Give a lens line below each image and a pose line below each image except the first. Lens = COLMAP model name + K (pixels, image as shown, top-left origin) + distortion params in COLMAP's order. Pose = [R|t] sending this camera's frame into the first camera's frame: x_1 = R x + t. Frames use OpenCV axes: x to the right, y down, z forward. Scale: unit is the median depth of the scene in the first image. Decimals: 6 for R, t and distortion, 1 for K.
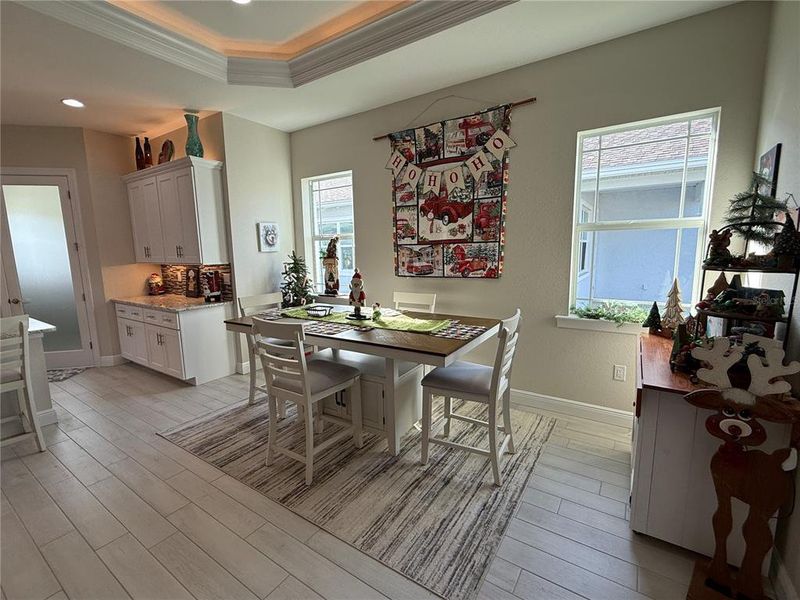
lens RADIAL K [[358.2, 0, 400.0], [0, 358.2, 300.0], [0, 0, 1]] dist [-0.000690, -0.000114]
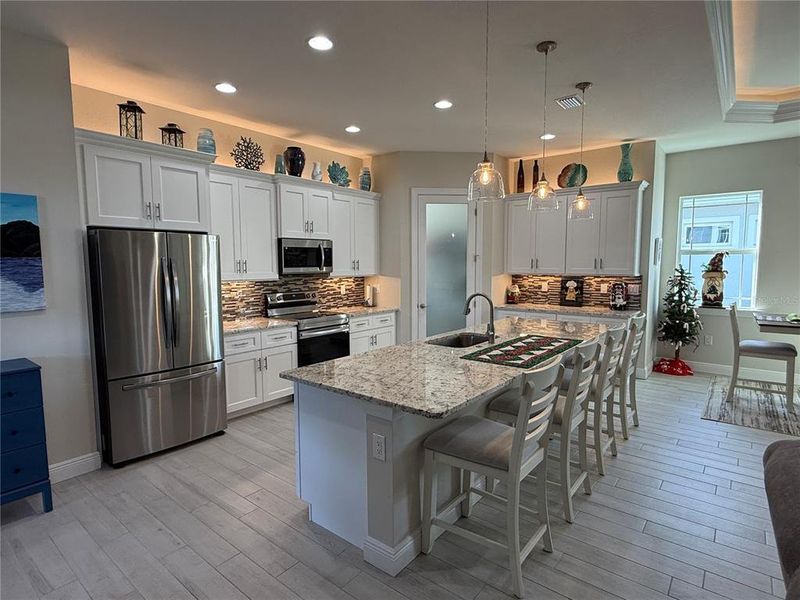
lens RADIAL K [[432.0, 0, 400.0], [0, 432.0, 300.0], [0, 0, 1]] dist [0.001921, 0.000007]
pose [[0.996169, 0.020639, -0.084977, -1.254558], [-0.025085, 0.998353, -0.051592, 0.067326], [0.083772, 0.053526, 0.995046, -0.413042]]
